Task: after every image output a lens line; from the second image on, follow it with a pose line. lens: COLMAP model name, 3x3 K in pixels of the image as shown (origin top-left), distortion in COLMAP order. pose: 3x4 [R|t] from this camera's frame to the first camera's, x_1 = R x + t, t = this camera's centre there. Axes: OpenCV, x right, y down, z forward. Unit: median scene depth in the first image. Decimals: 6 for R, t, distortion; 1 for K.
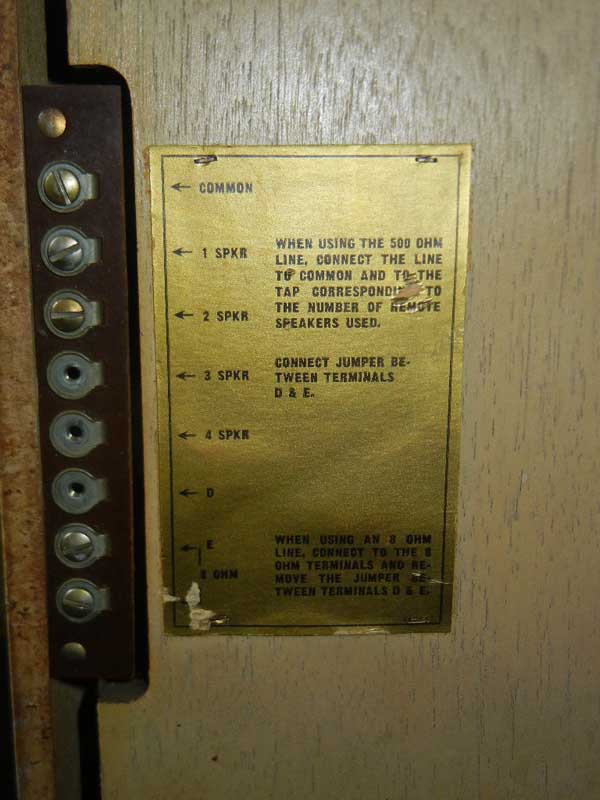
lens RADIAL K [[894.2, 0, 300.0], [0, 894.2, 400.0], [0, 0, 1]] dist [-0.003482, -0.005609]
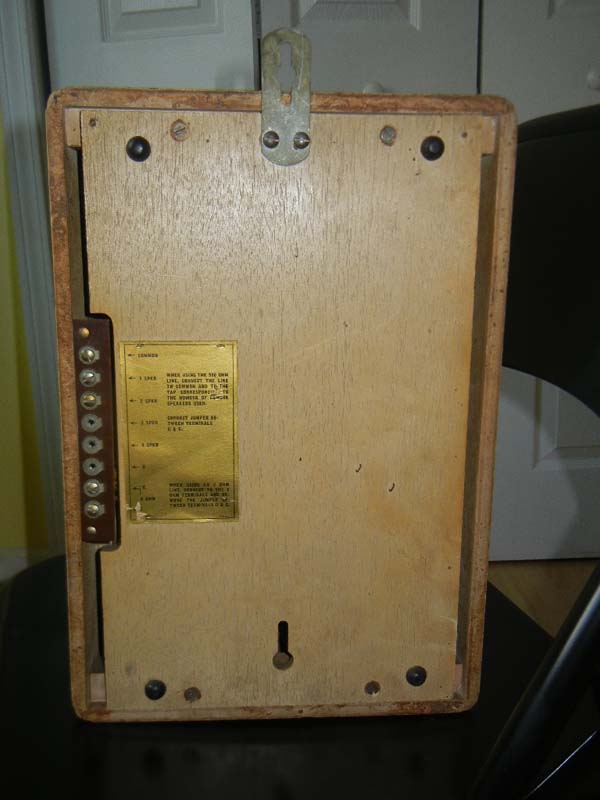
lens RADIAL K [[786.1, 0, 300.0], [0, 786.1, 400.0], [0, 0, 1]] dist [-0.003566, -0.001718]
pose [[0.999262, -0.003331, 0.038255, 0.275163], [0.003385, 0.999993, -0.001340, -0.090572], [-0.038250, 0.001469, 0.999267, -1.348778]]
